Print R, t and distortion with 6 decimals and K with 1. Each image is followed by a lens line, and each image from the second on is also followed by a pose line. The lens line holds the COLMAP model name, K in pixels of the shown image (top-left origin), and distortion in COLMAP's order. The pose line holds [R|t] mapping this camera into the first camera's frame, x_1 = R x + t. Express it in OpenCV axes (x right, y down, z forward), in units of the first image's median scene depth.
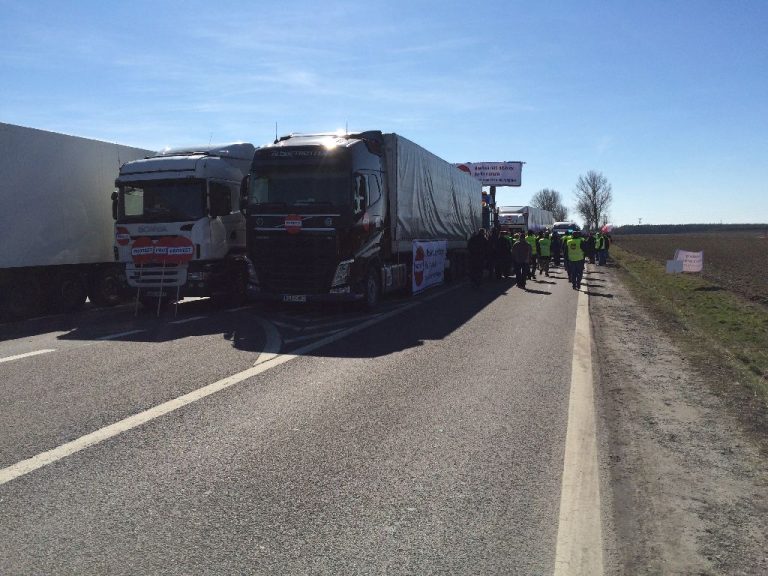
lens RADIAL K [[645.2, 0, 384.0], [0, 645.2, 288.0], [0, 0, 1]] dist [0.028556, -0.010978]
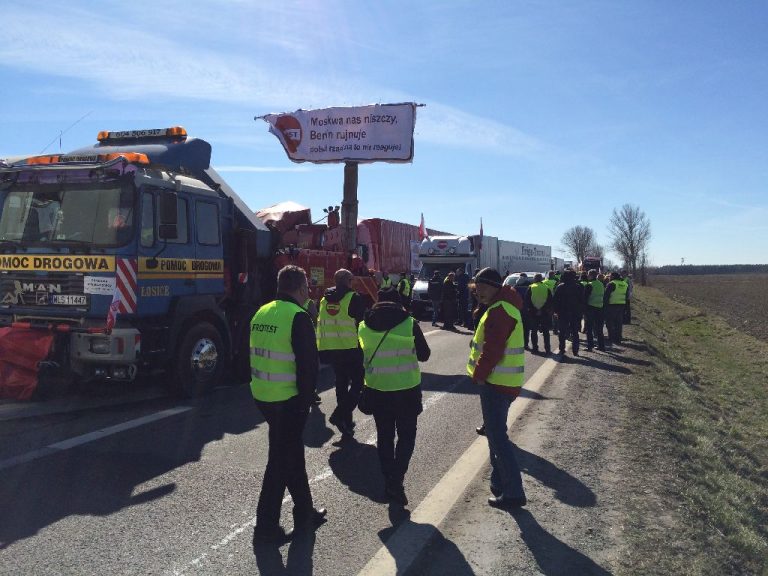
lens RADIAL K [[648.8, 0, 384.0], [0, 648.8, 288.0], [0, 0, 1]] dist [0.012455, -0.001278]
pose [[0.998512, 0.006040, -0.054197, 0.580795], [-0.009316, 0.998131, -0.060396, -0.135045], [0.053731, 0.060811, 0.996702, 1.577445]]
